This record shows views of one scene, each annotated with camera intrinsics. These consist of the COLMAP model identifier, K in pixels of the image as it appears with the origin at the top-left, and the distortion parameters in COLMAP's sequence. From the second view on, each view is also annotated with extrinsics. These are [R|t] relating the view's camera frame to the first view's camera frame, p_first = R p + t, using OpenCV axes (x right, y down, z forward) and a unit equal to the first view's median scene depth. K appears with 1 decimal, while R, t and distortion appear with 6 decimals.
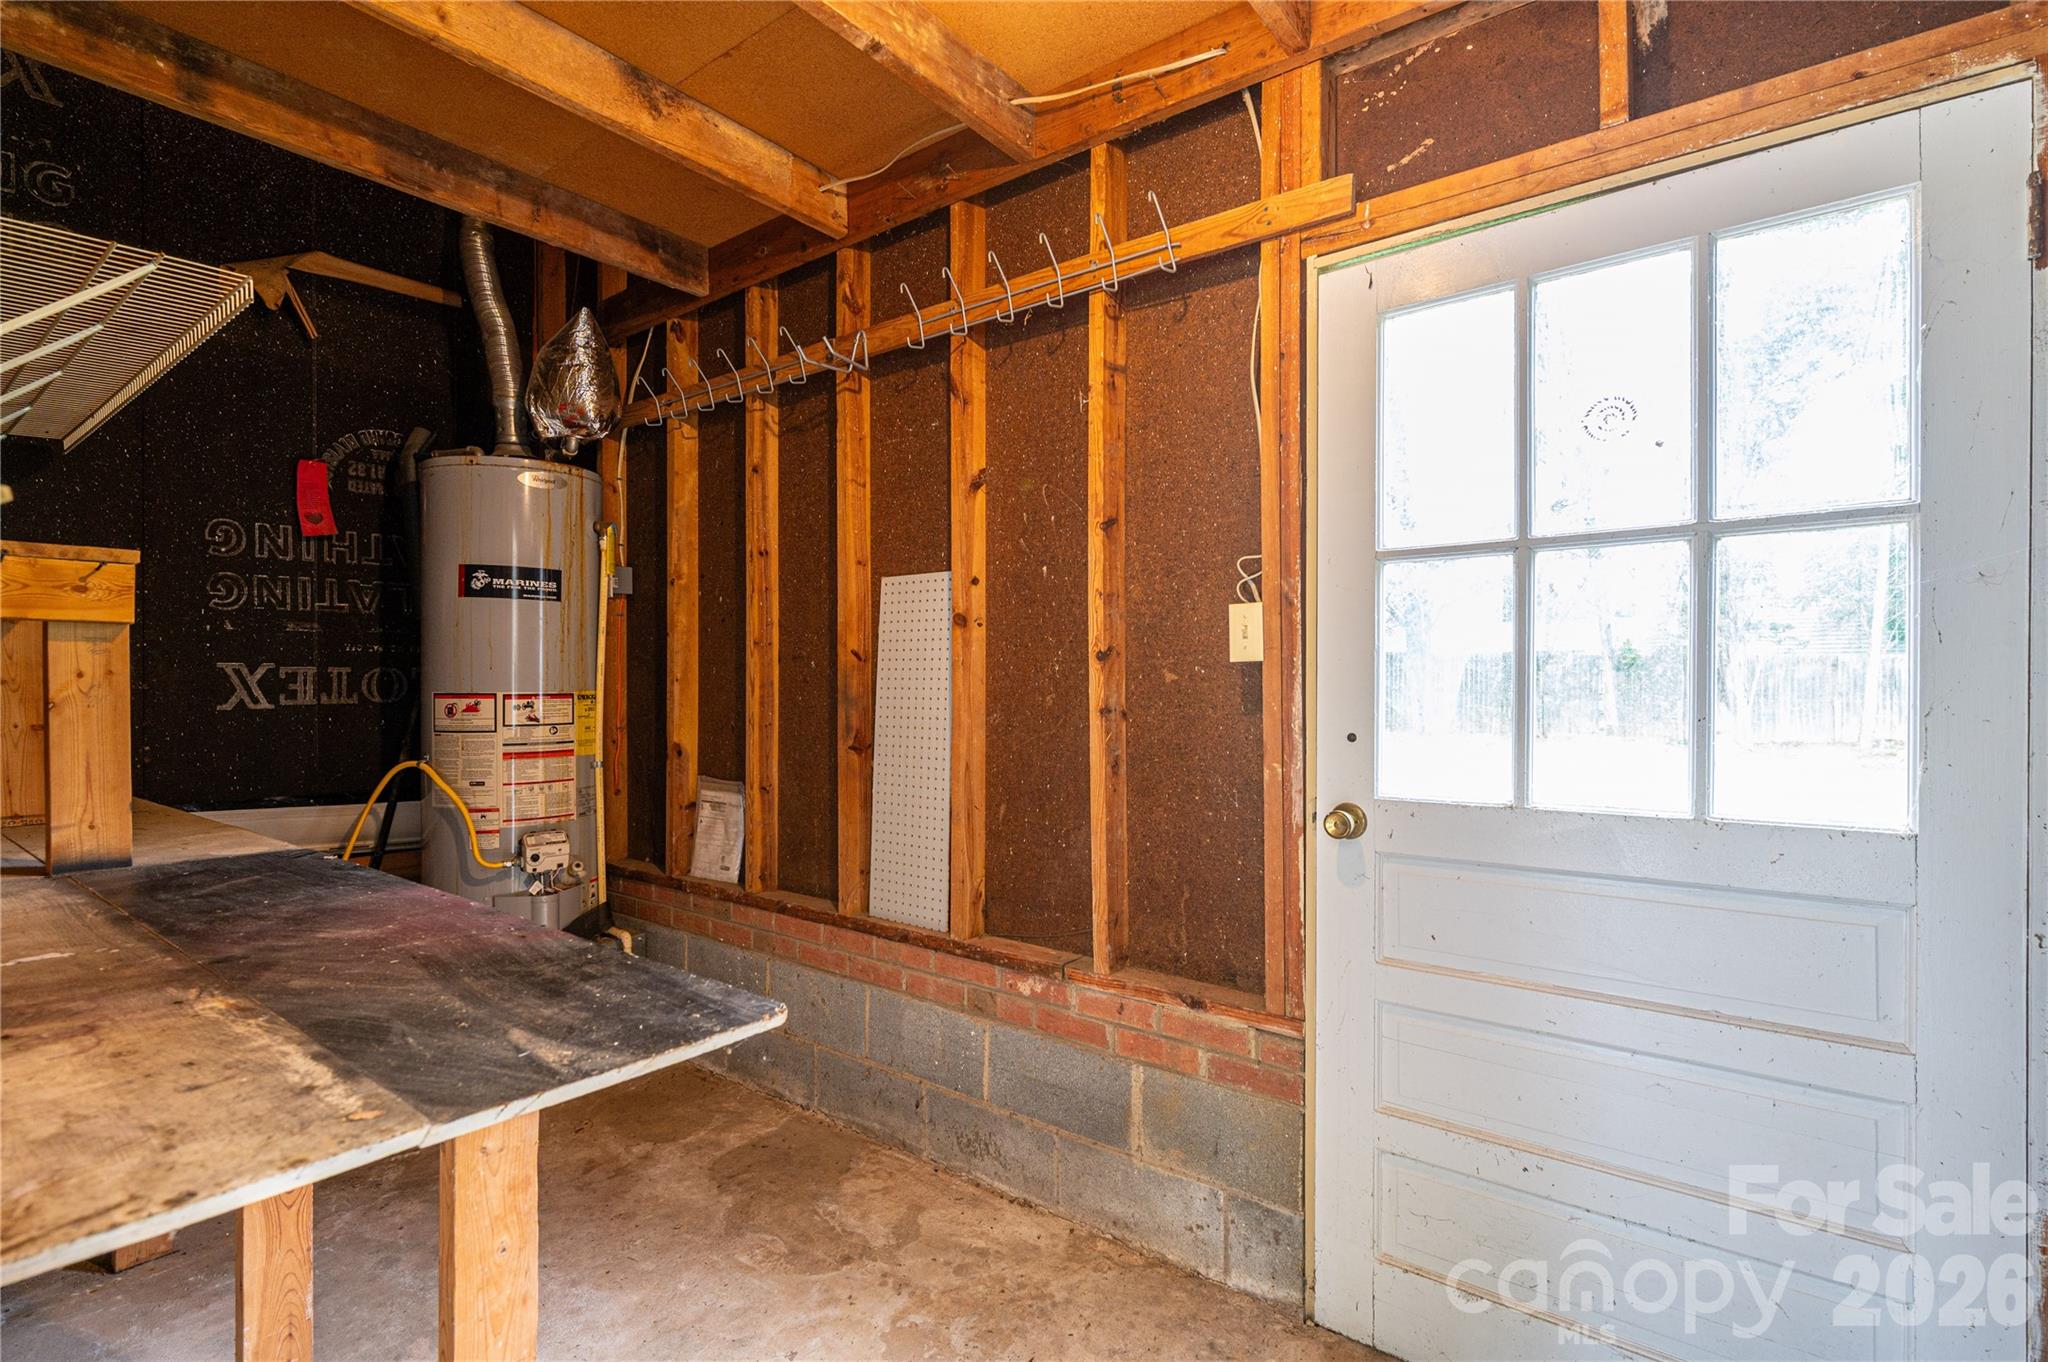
lens RADIAL K [[978.9, 0, 1024.4], [0, 978.9, 673.9], [0, 0, 1]] dist [-0.000315, -0.000252]
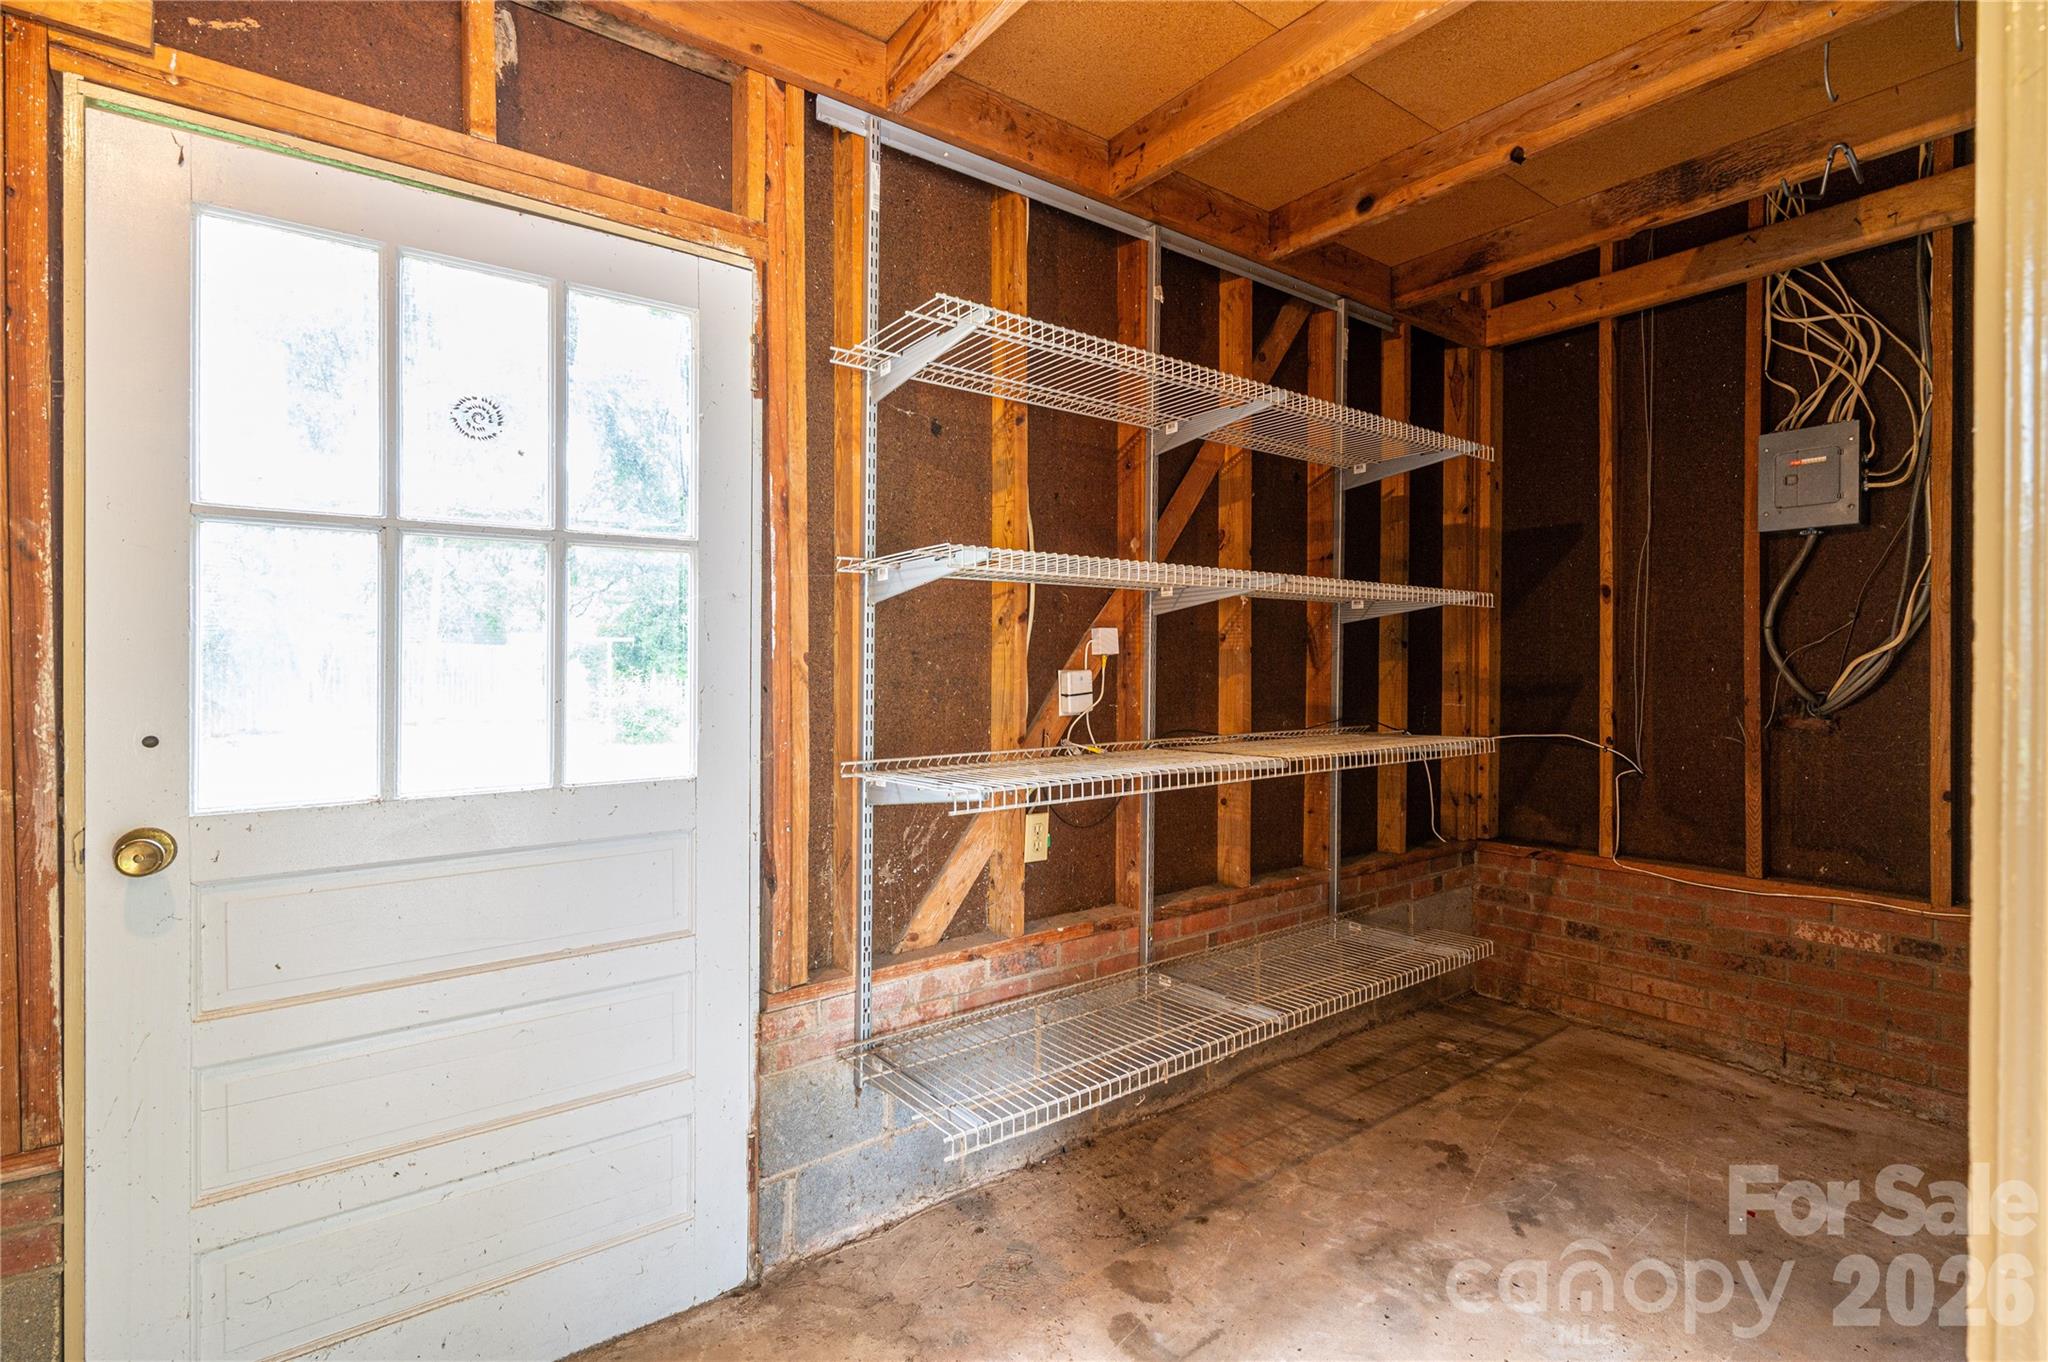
lens RADIAL K [[978.9, 0, 1024.4], [0, 978.9, 673.9], [0, 0, 1]] dist [-0.000315, -0.000252]
pose [[0.238095, -0.007286, 0.971215, -0.268617], [-0.006860, 0.999934, 0.009183, 0.000212], [-0.971218, -0.008849, 0.238029, 0.169999]]
